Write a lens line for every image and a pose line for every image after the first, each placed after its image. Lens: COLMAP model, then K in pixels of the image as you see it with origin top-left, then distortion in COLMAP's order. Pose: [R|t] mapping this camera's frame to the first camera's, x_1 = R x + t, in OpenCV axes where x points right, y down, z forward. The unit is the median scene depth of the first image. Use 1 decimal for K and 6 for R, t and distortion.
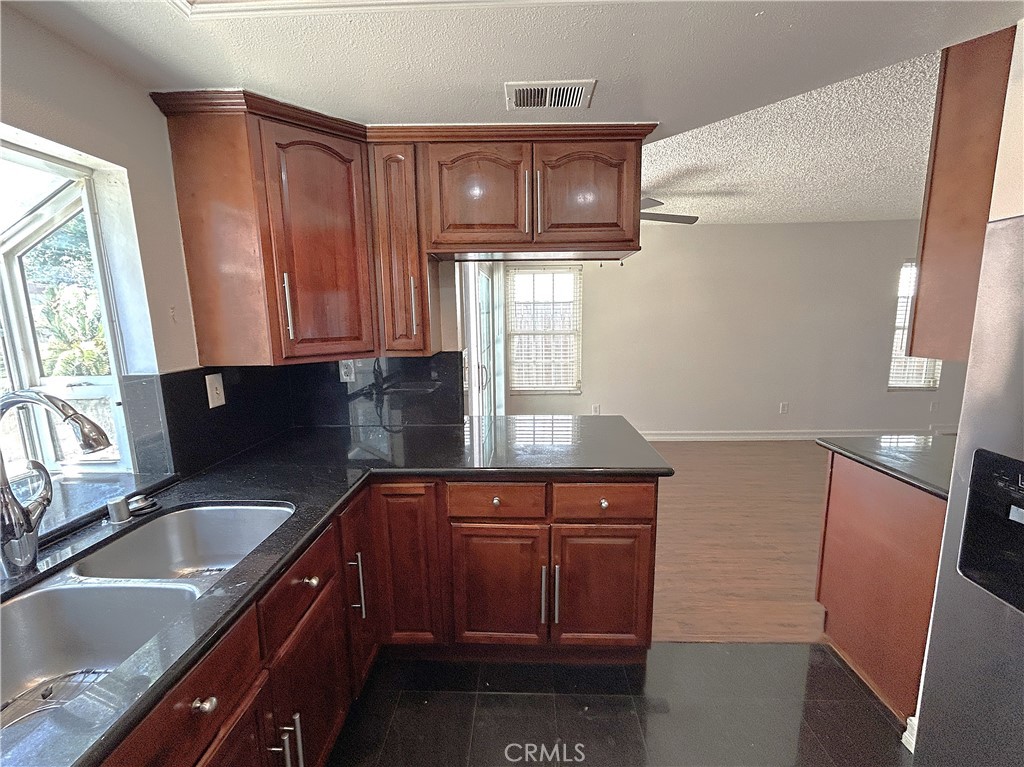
lens RADIAL K [[438.1, 0, 513.2], [0, 438.1, 382.8], [0, 0, 1]] dist [-0.000602, 0.000385]
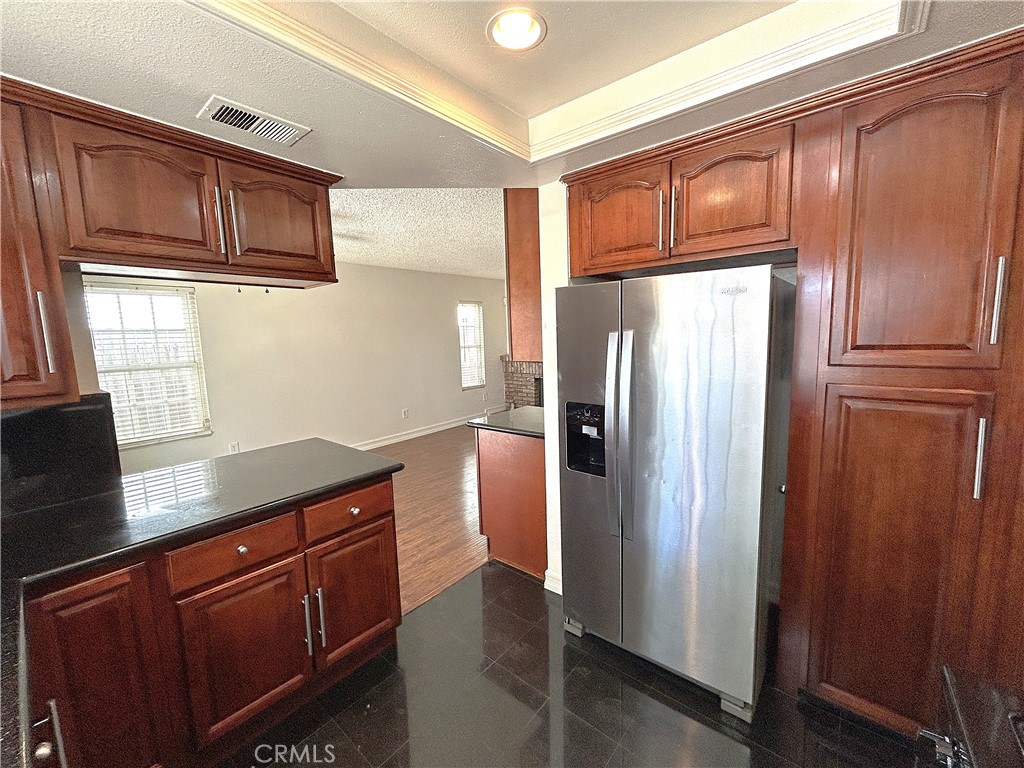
lens RADIAL K [[423.1, 0, 512.2], [0, 423.1, 384.3], [0, 0, 1]] dist [0.000629, 0.000345]
pose [[0.612600, -0.101065, 0.783905, -0.321629], [0.145008, 0.989328, 0.014230, 0.005010], [-0.776978, 0.104955, 0.620717, 0.005808]]
